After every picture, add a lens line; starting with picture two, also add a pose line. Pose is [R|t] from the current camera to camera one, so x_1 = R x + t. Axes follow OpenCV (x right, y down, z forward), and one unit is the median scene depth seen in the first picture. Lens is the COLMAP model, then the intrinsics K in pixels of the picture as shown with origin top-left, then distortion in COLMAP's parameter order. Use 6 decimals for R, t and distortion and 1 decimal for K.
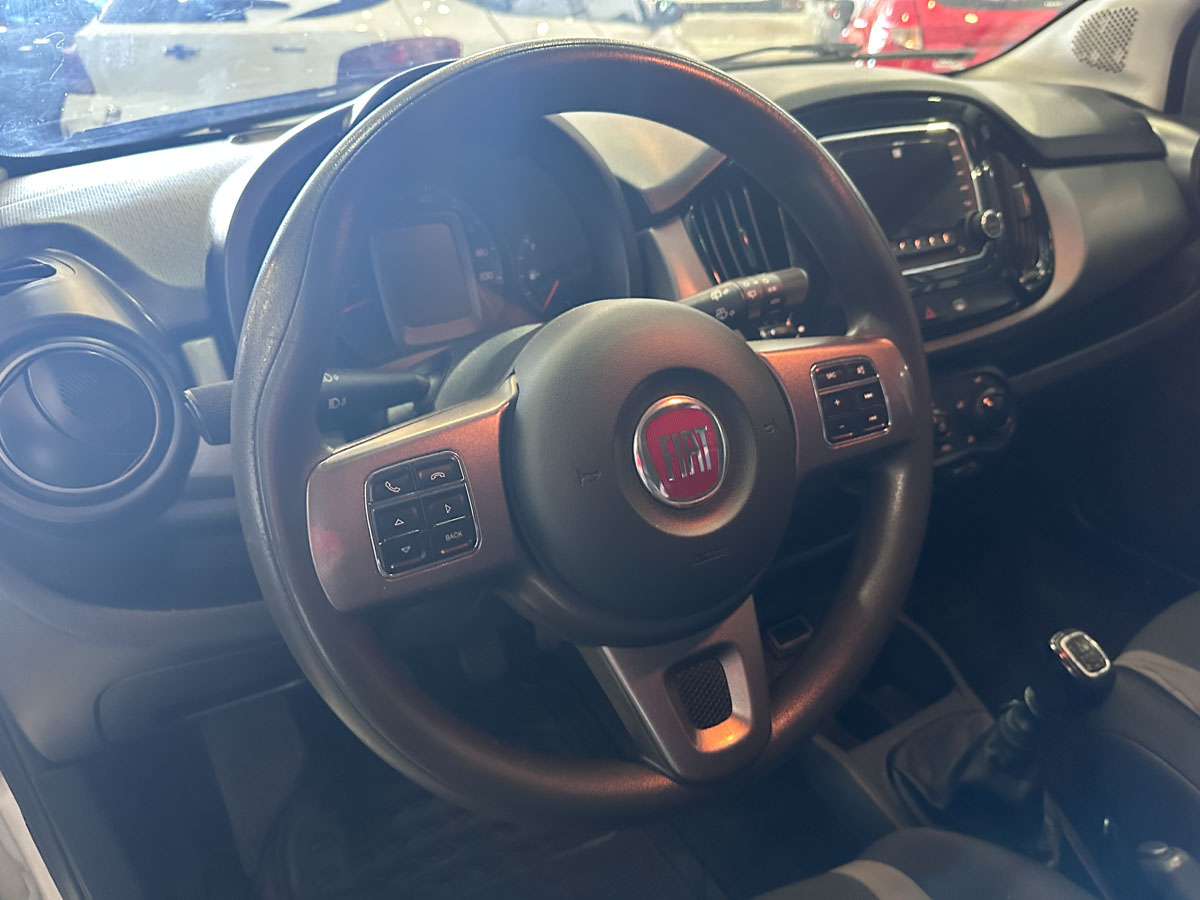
lens RADIAL K [[859.4, 0, 603.7], [0, 859.4, 444.7], [0, 0, 1]] dist [0.060061, -0.067579]
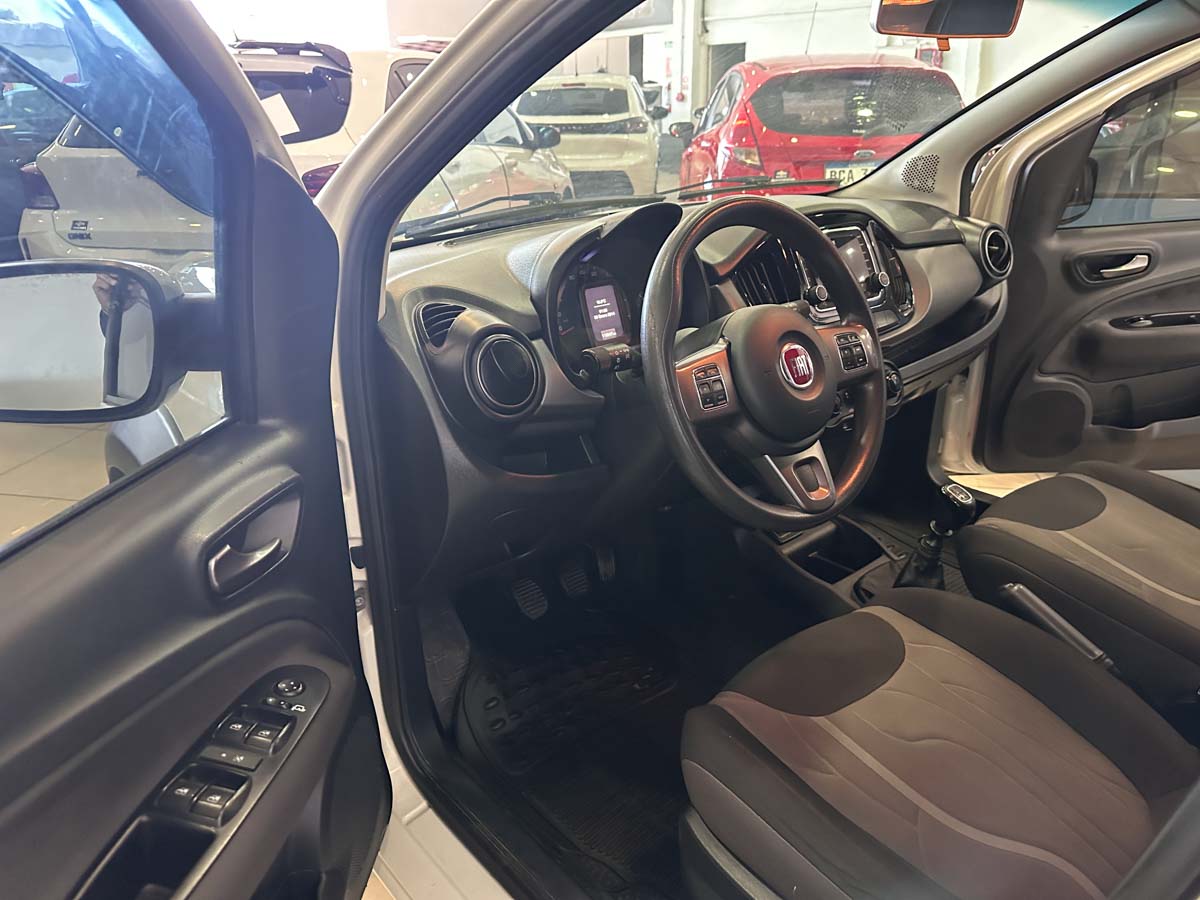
lens RADIAL K [[859.4, 0, 598.4], [0, 859.4, 457.8], [0, 0, 1]] dist [0.060061, -0.067579]
pose [[0.984739, -0.060265, 0.163269, -0.331936], [0.075269, 0.993332, -0.087324, 0.166961], [-0.156918, 0.098281, 0.982709, -0.471054]]
